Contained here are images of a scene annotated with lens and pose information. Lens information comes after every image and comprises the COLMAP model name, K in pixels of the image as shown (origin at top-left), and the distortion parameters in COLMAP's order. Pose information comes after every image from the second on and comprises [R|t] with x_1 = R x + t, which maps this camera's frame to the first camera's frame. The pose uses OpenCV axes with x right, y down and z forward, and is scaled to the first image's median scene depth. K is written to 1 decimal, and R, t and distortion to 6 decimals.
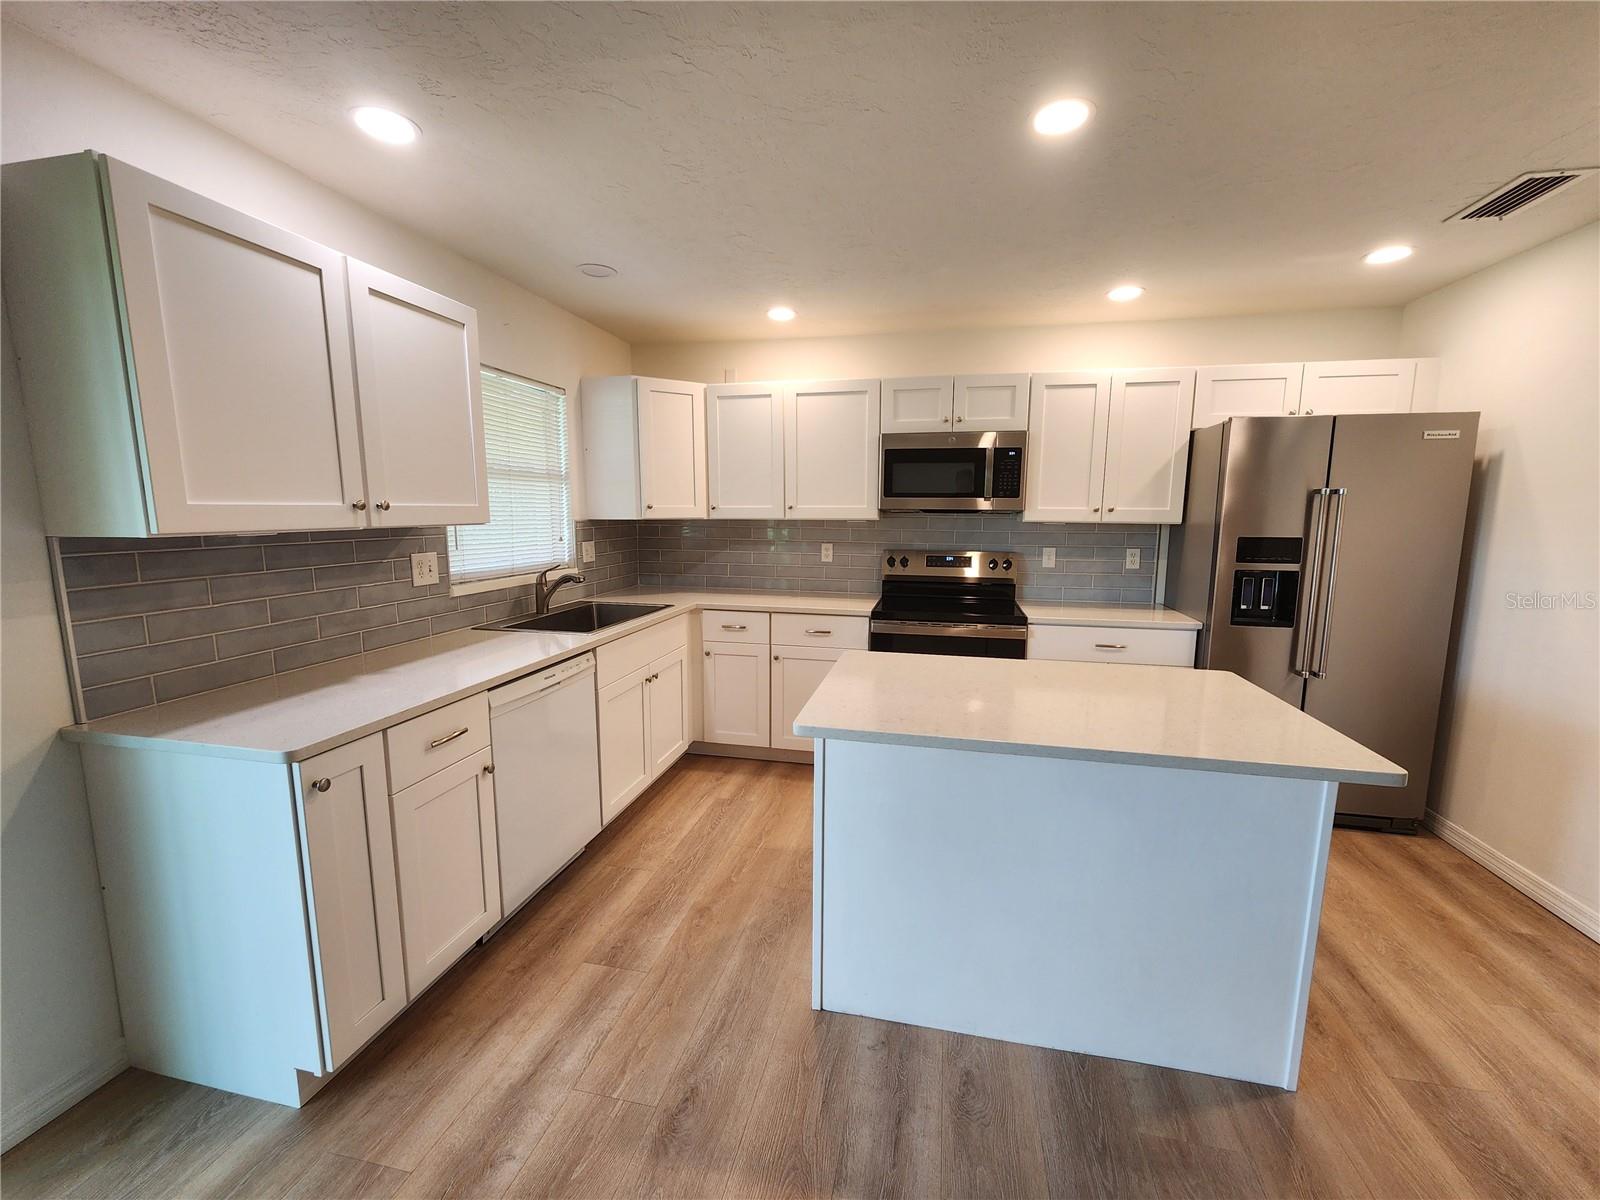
lens RADIAL K [[656.4, 0, 804.4], [0, 656.4, 602.2], [0, 0, 1]] dist [-0.000953, -0.001227]
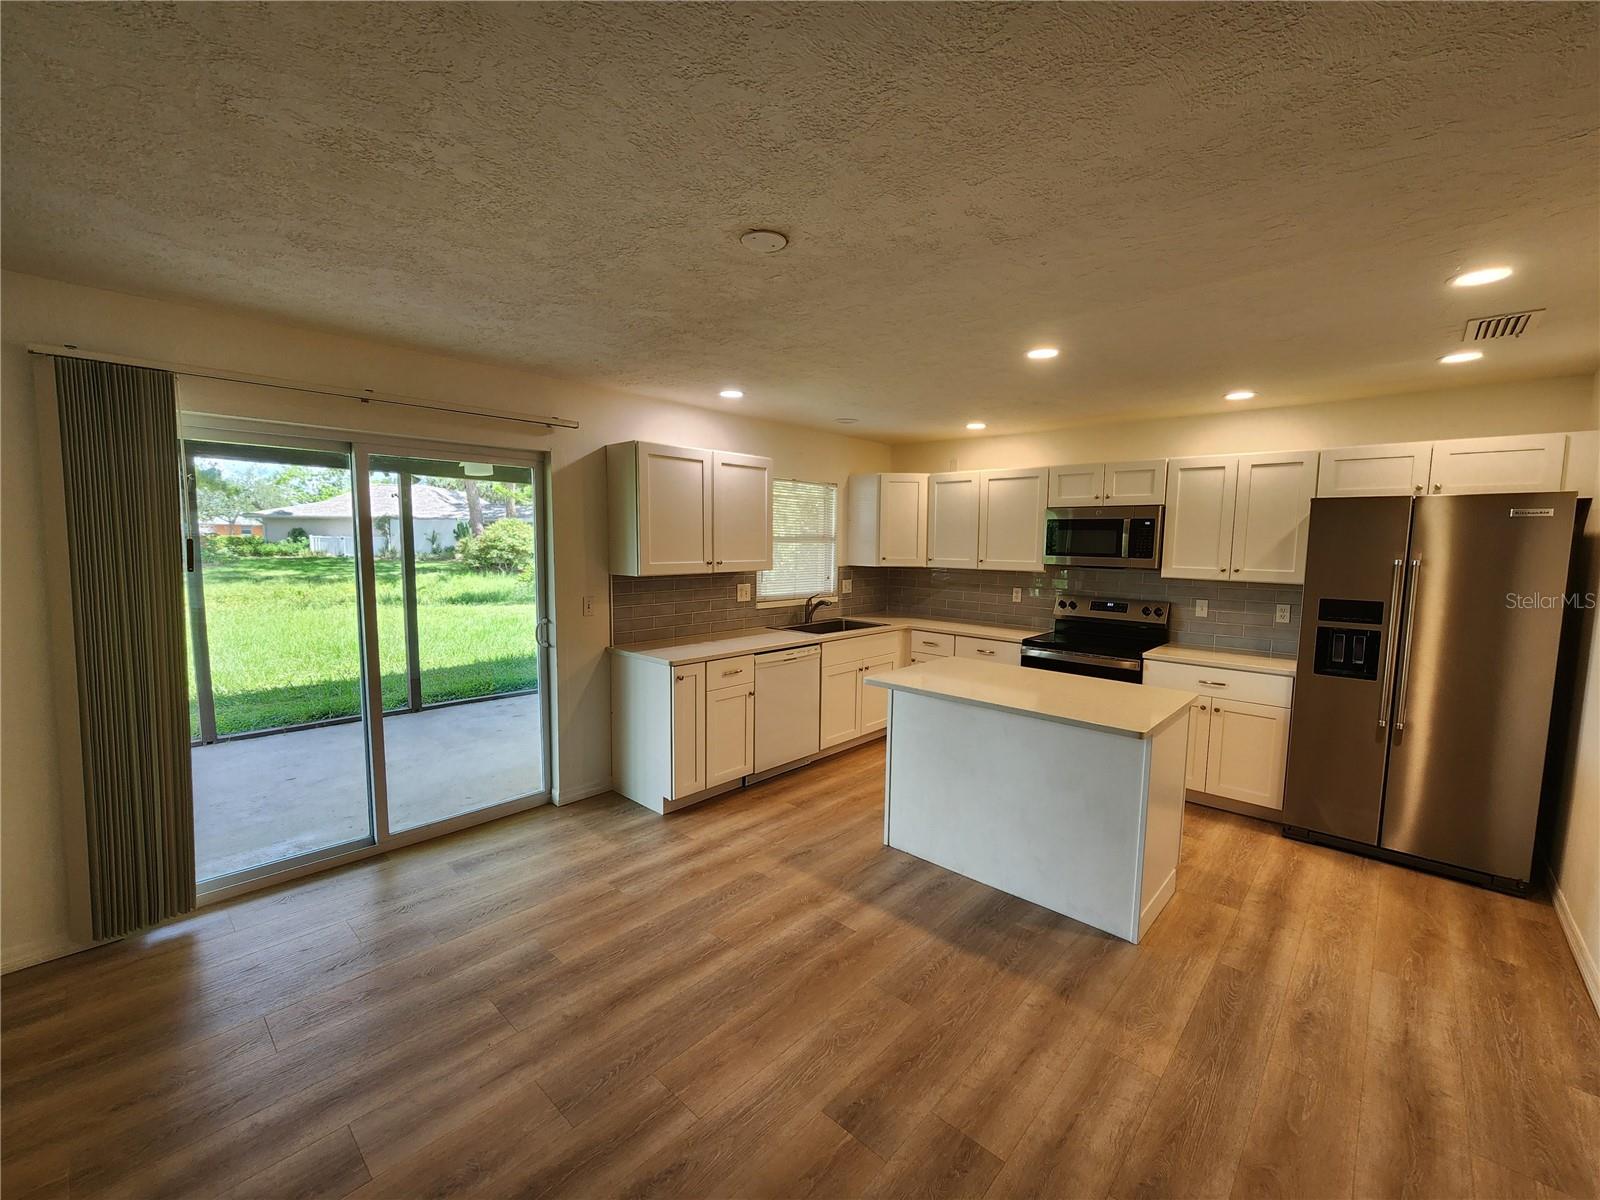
lens RADIAL K [[656.4, 0, 805.6], [0, 656.4, 603.6], [0, 0, 1]] dist [-0.000953, -0.001227]
pose [[0.864796, 0.055036, -0.499098, 0.485083], [-0.078851, 0.996528, -0.026738, 0.014799], [0.495894, 0.062477, 0.866133, -0.505434]]
